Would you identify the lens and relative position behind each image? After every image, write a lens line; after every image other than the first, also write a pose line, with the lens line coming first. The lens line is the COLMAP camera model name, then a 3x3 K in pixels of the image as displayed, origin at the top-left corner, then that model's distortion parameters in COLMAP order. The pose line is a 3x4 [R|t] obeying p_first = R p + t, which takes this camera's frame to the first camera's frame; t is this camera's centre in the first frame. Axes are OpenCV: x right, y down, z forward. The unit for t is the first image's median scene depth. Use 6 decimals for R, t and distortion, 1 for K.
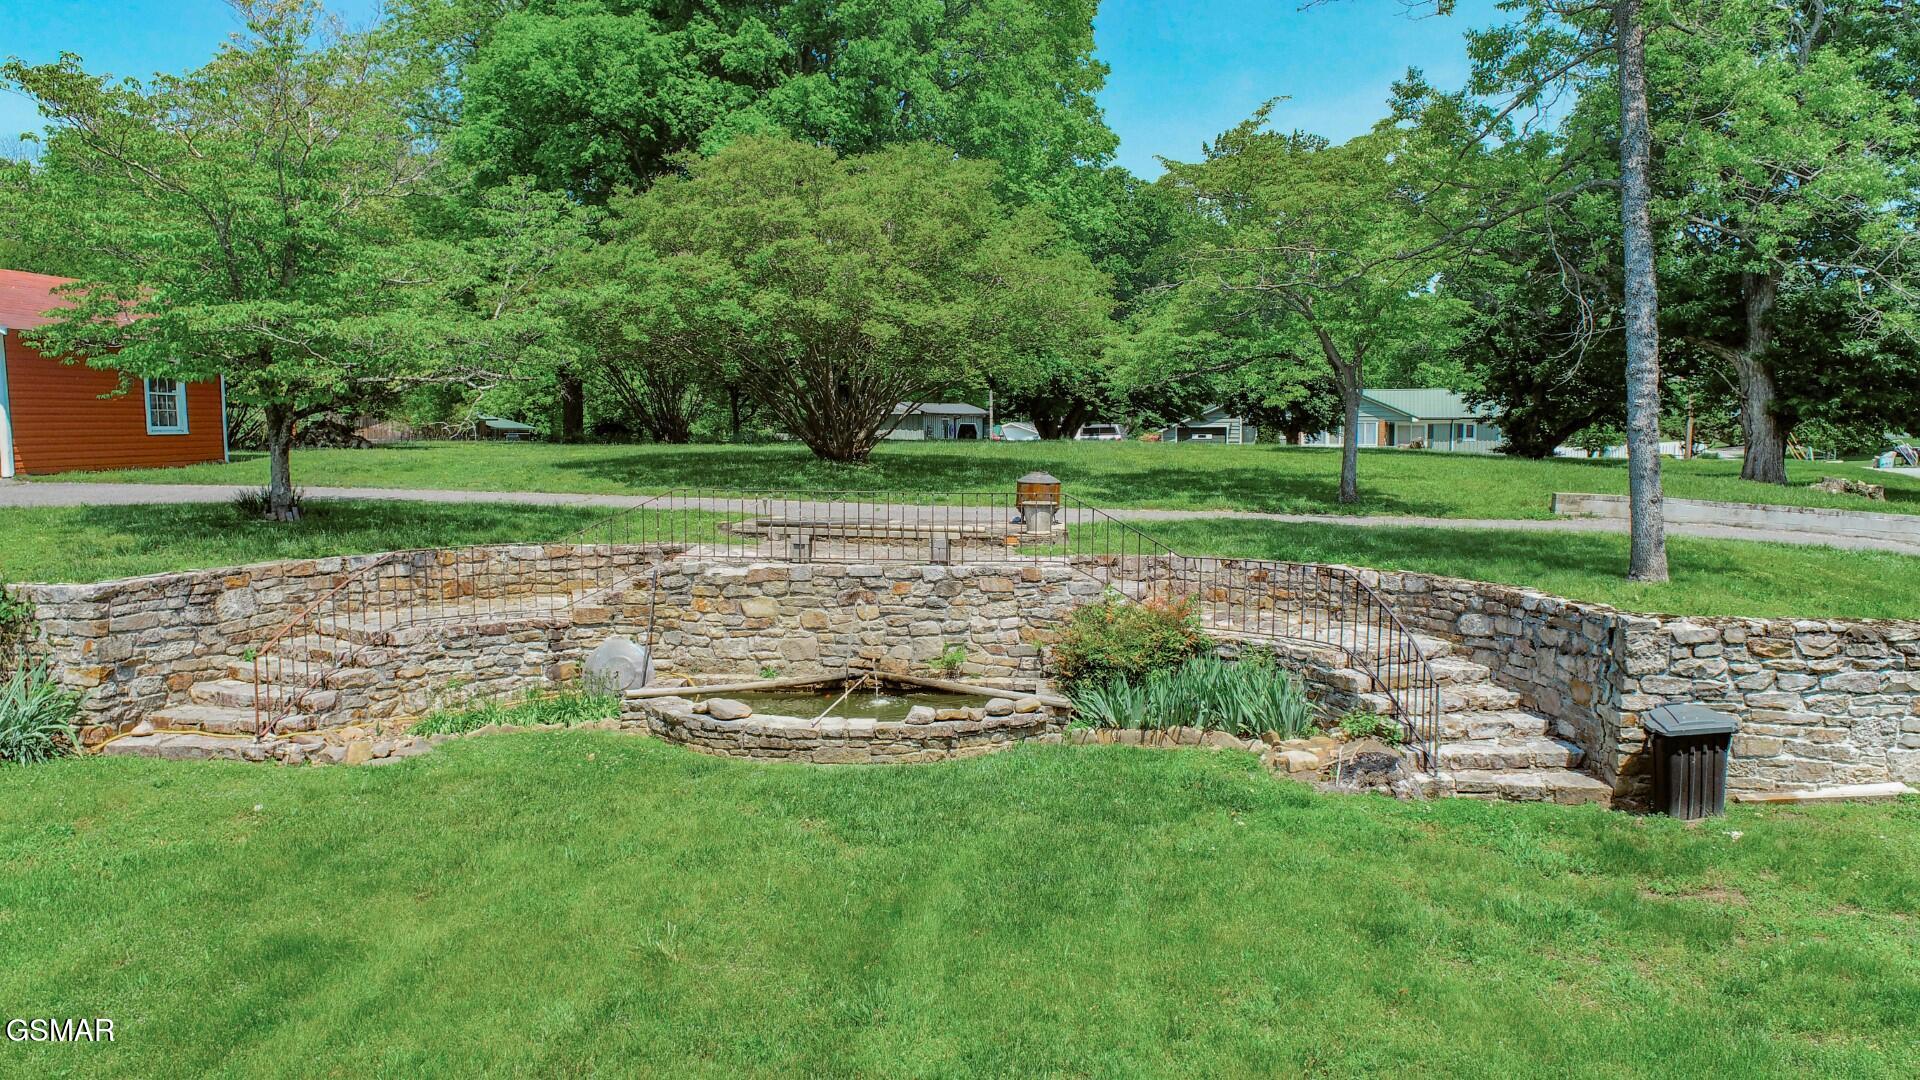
lens RADIAL K [[1306.5, 0, 960.0], [0, 1306.5, 540.0], [0, 0, 1]] dist [-0.014964, 0.006252]
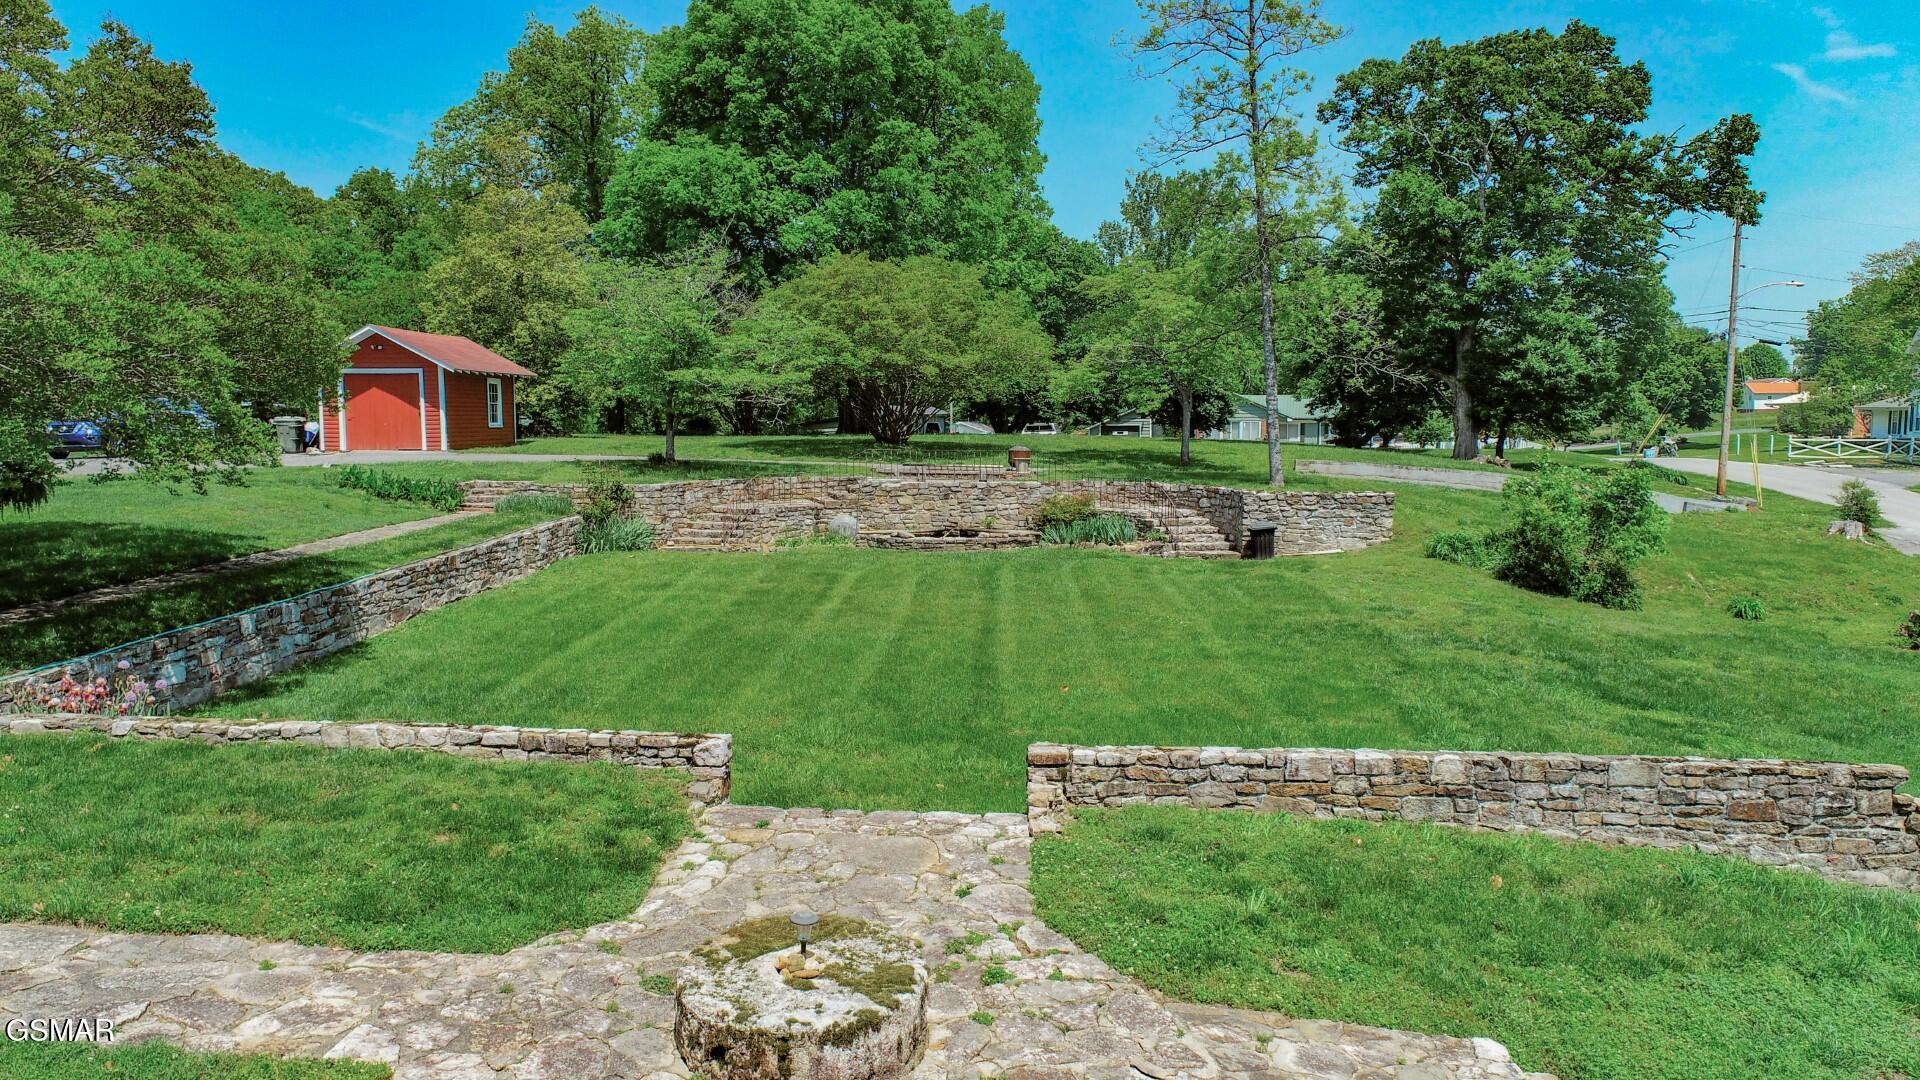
lens RADIAL K [[1306.5, 0, 960.0], [0, 1306.5, 540.0], [0, 0, 1]] dist [-0.014964, 0.006252]
pose [[0.998708, -0.003221, 0.050722, -0.093884], [0.003205, 0.999995, 0.000389, 0.064864], [-0.050723, -0.000225, 0.998713, -0.703660]]
